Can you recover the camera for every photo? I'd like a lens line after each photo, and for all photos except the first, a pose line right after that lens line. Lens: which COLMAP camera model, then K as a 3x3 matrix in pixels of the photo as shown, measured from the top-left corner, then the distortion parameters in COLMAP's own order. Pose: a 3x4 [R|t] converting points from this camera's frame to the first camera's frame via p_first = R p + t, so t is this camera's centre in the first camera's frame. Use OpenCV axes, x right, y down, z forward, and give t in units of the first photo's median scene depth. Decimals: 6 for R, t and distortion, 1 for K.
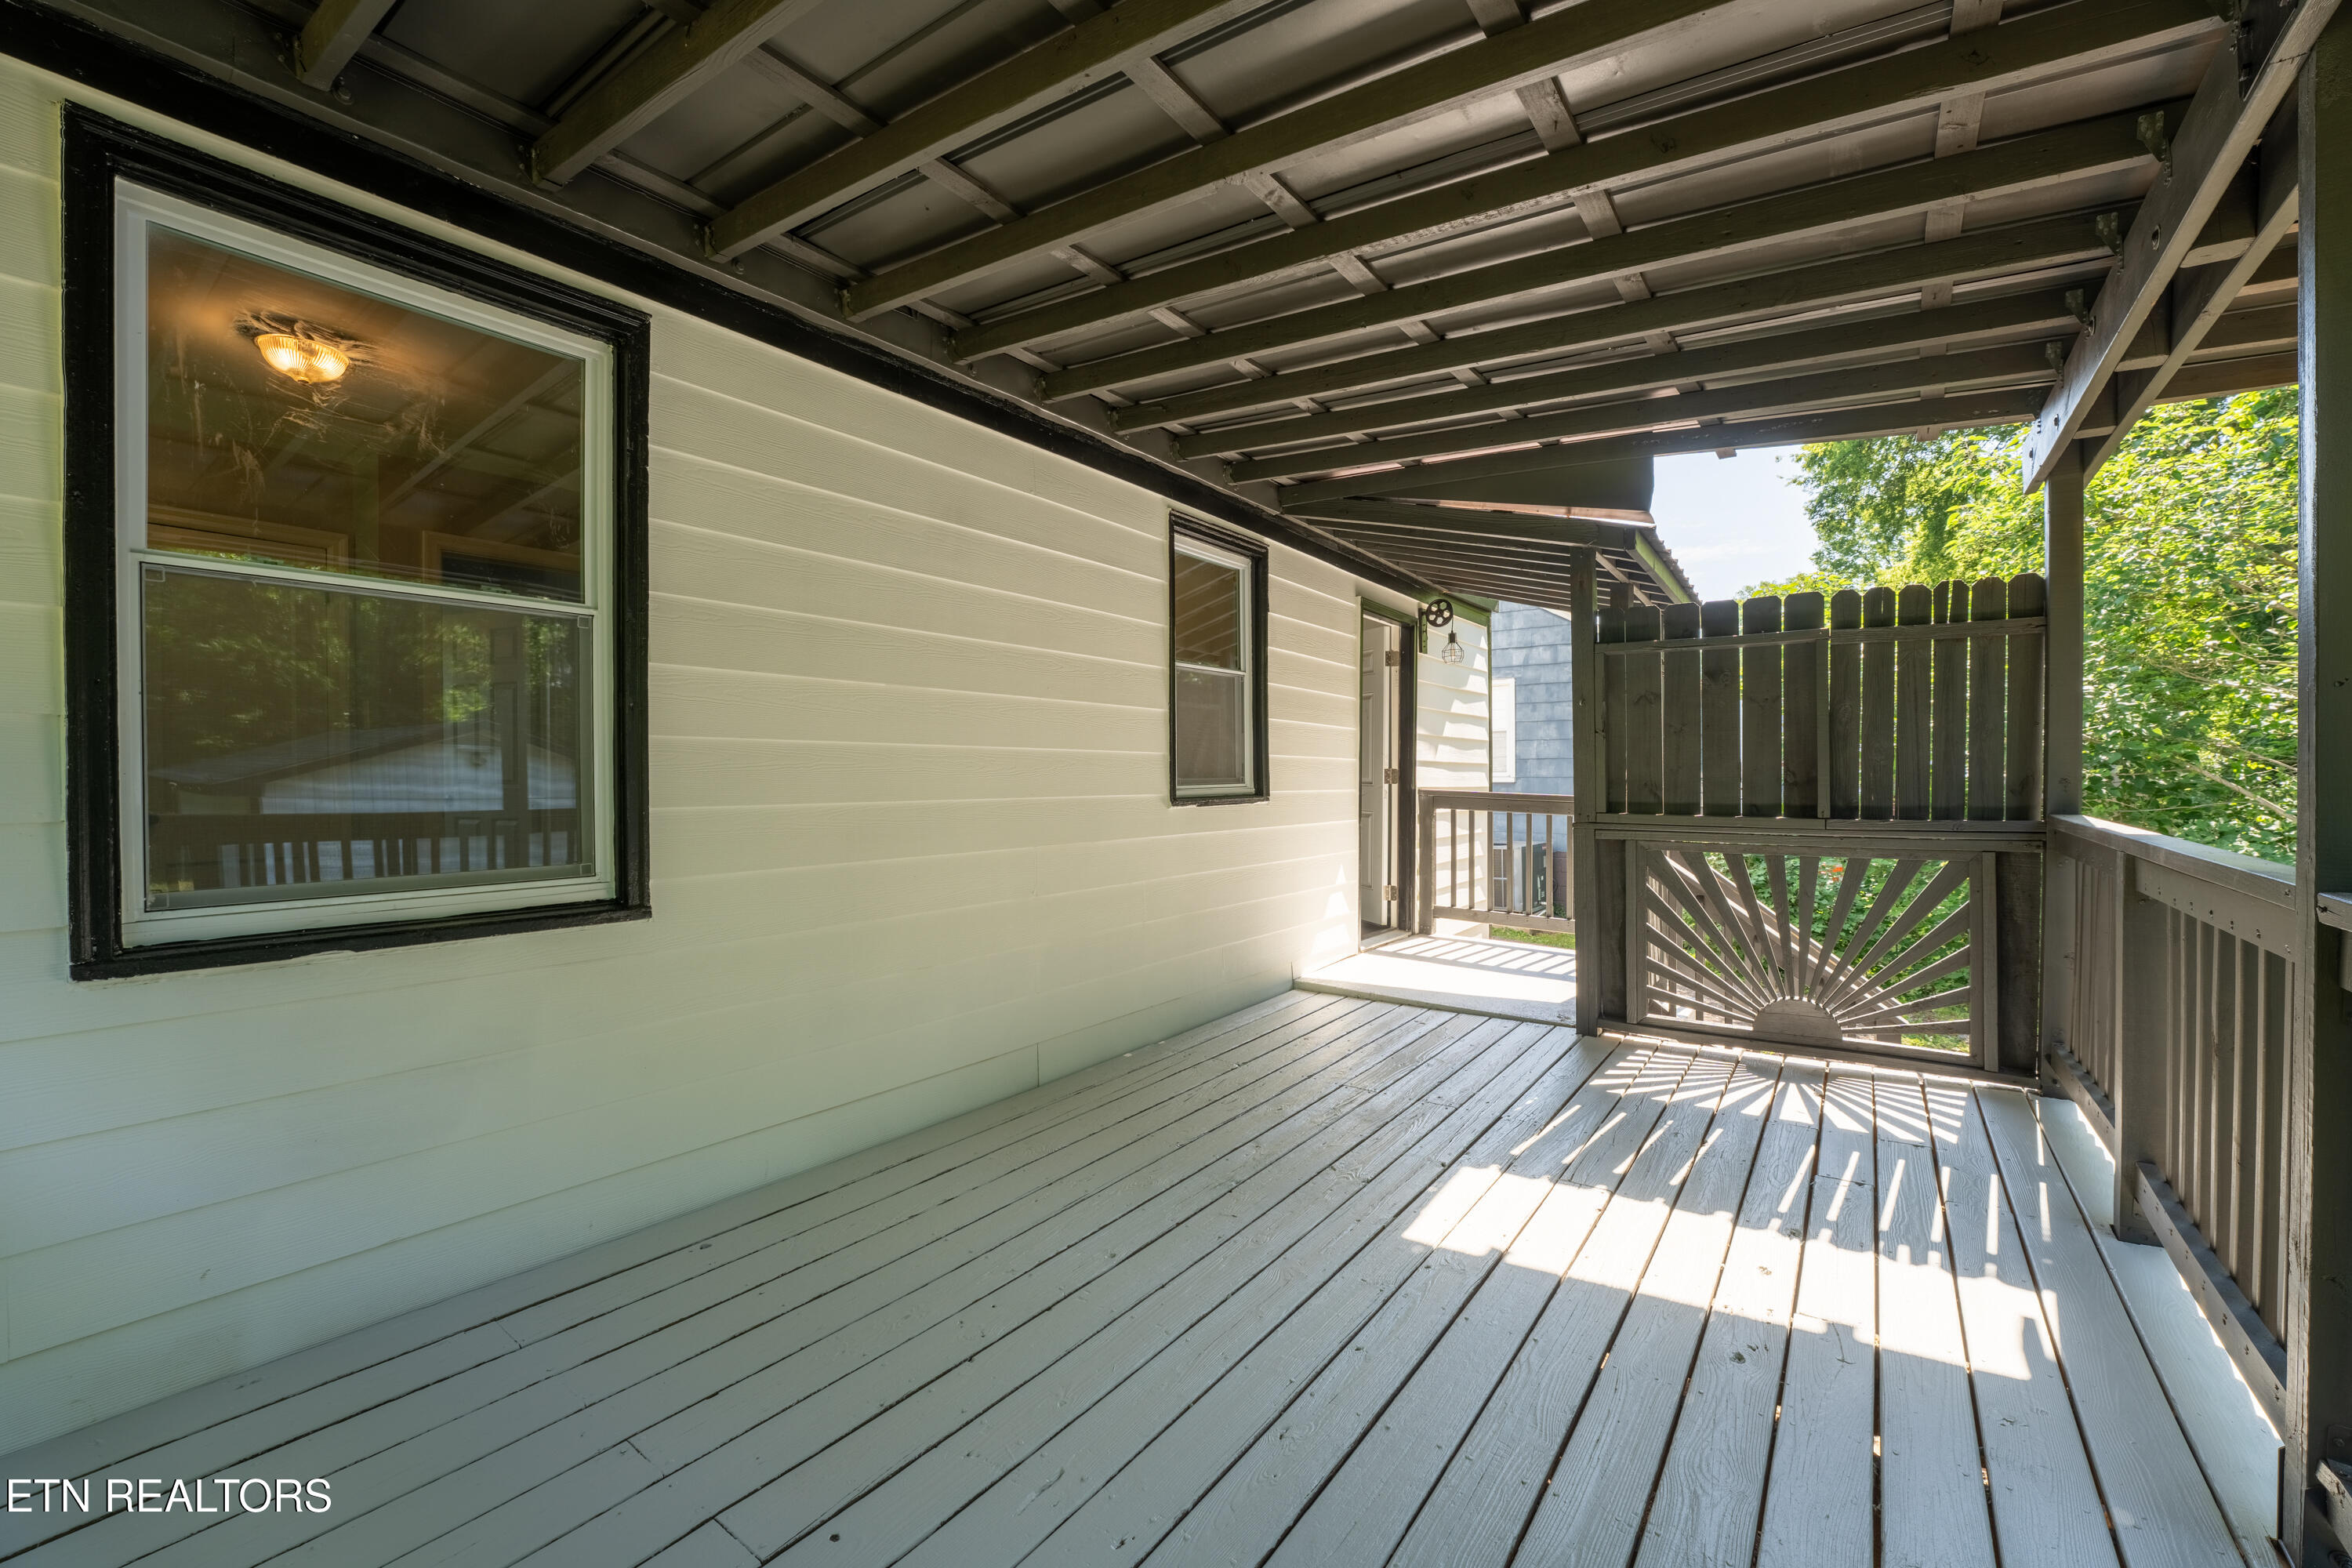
lens RADIAL K [[964.7, 0, 1175.6], [0, 964.7, 784.2], [0, 0, 1]] dist [-0.001986, -0.000020]
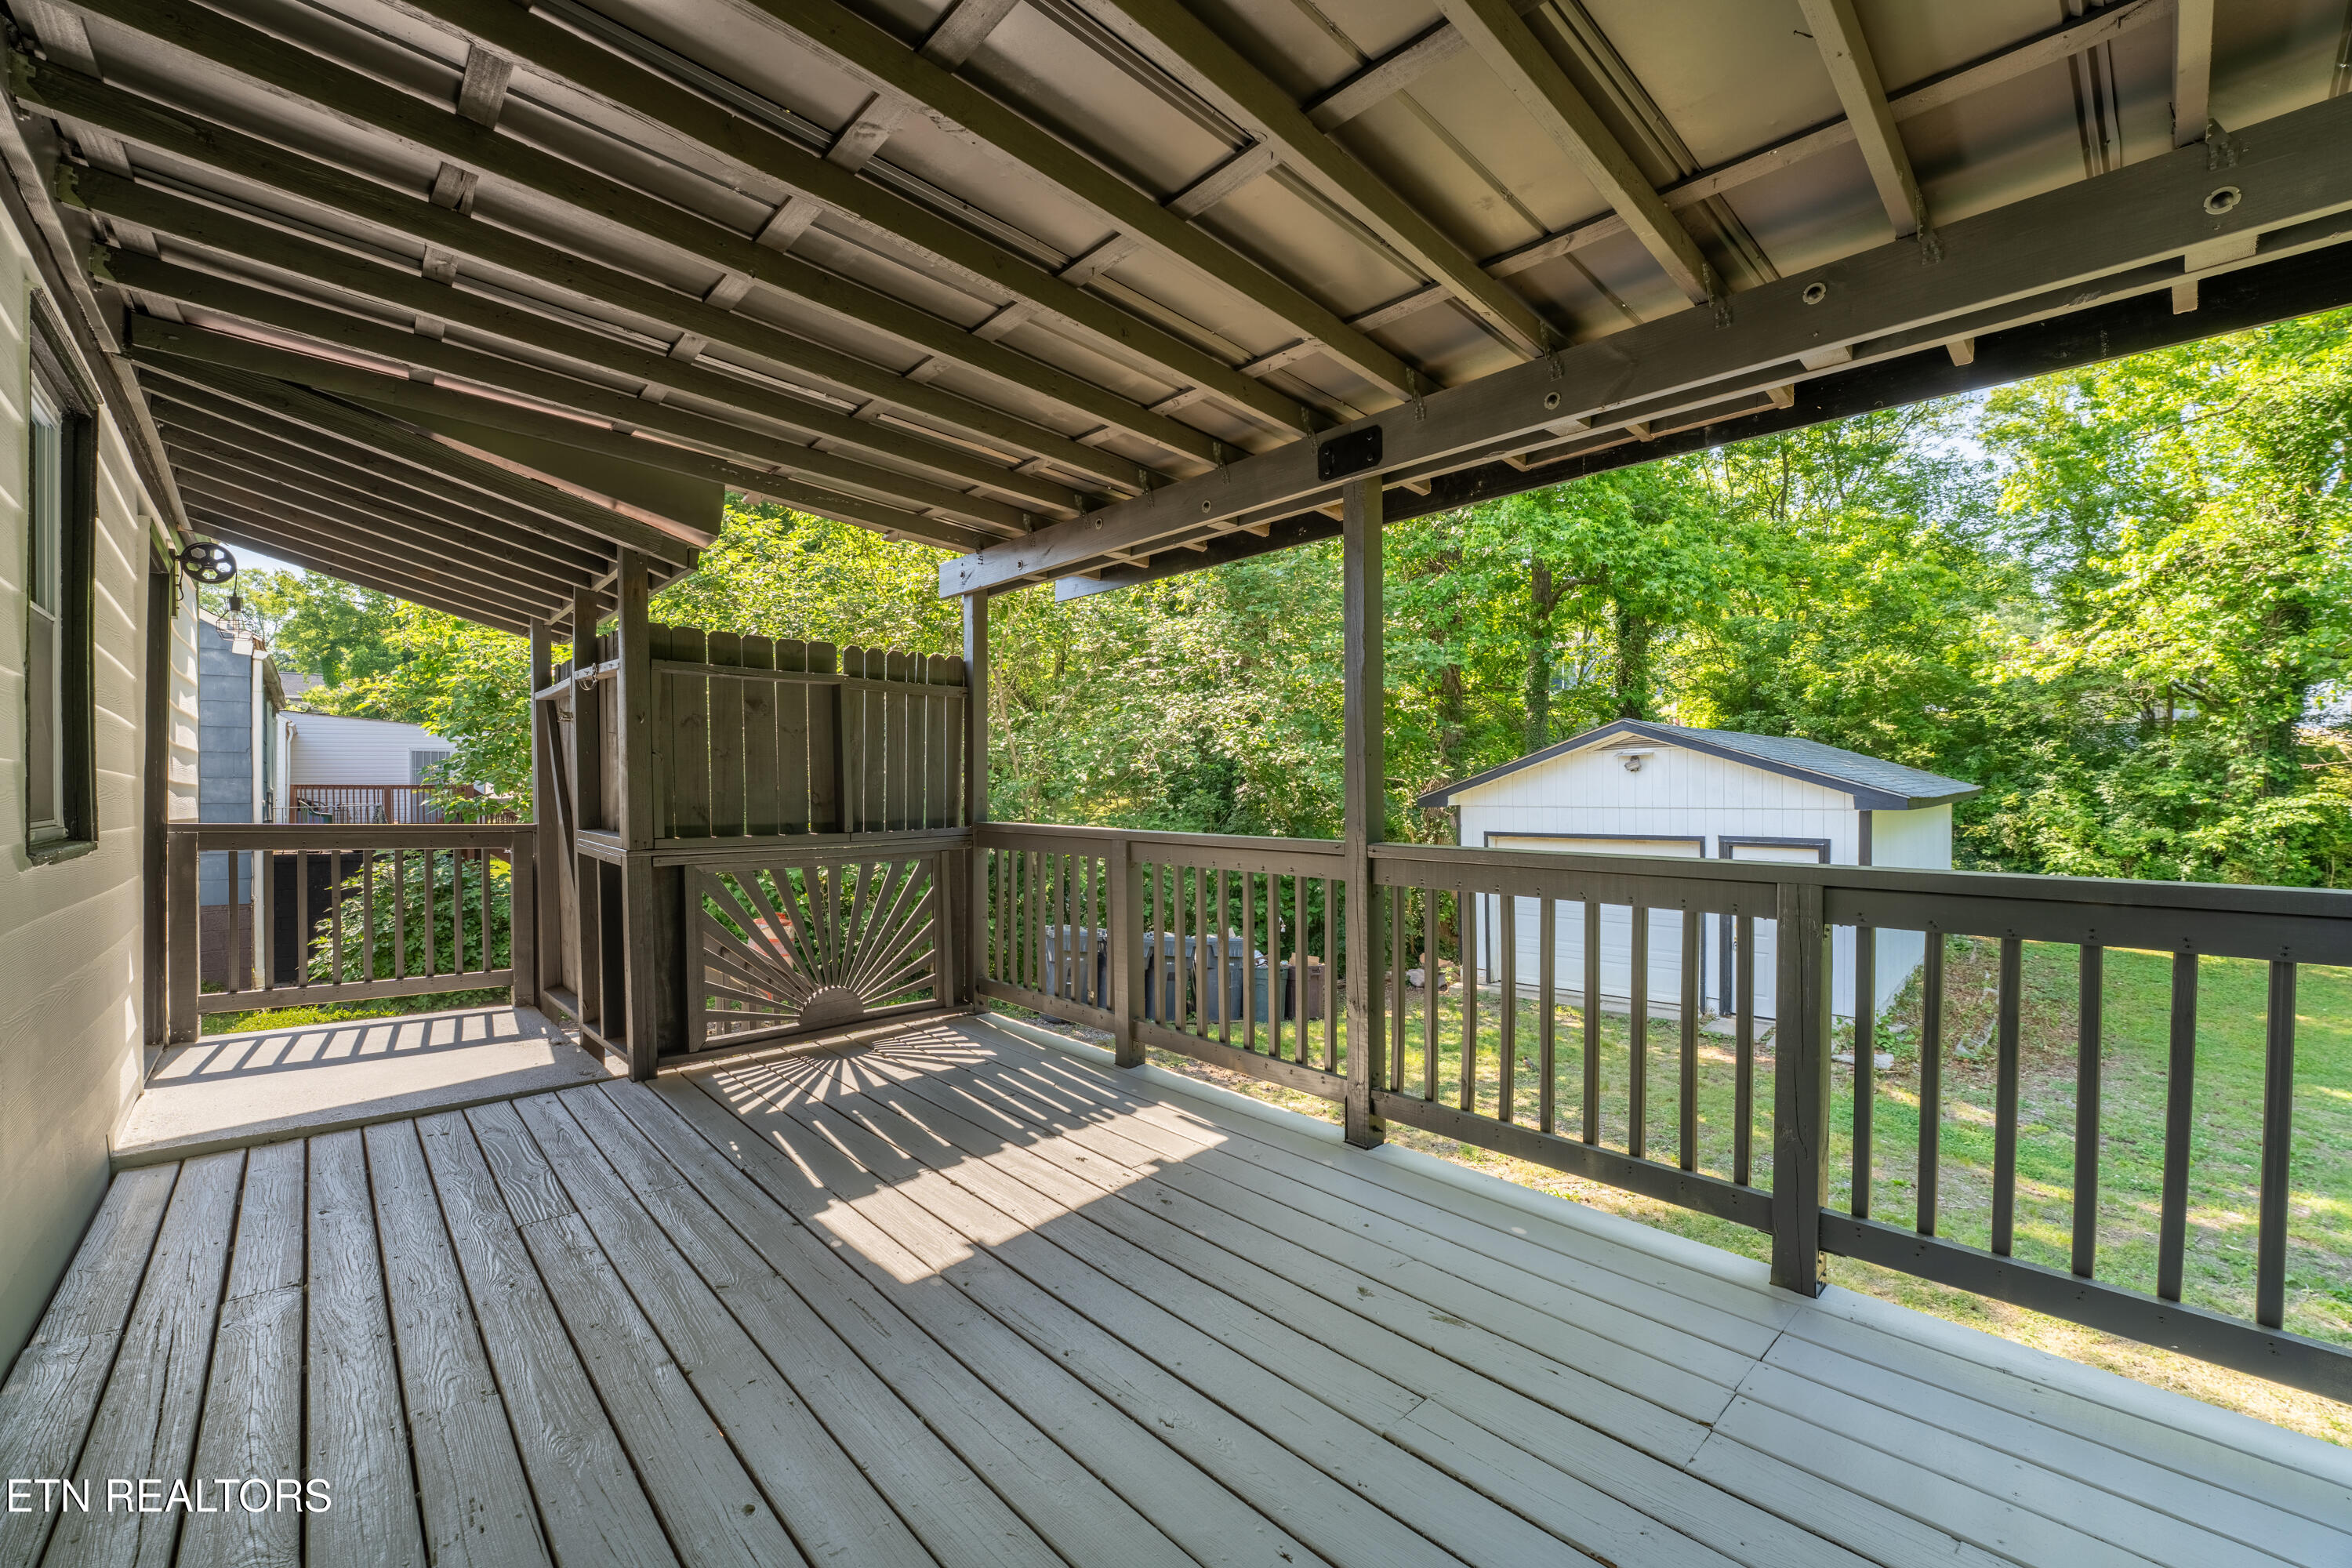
lens RADIAL K [[964.7, 0, 1173.9], [0, 964.7, 784.0], [0, 0, 1]] dist [-0.001986, -0.000020]
pose [[0.213969, 0.004734, 0.976829, -0.436464], [0.016330, 0.999831, -0.008423, -0.008907], [-0.976704, 0.017753, 0.213856, 0.357577]]
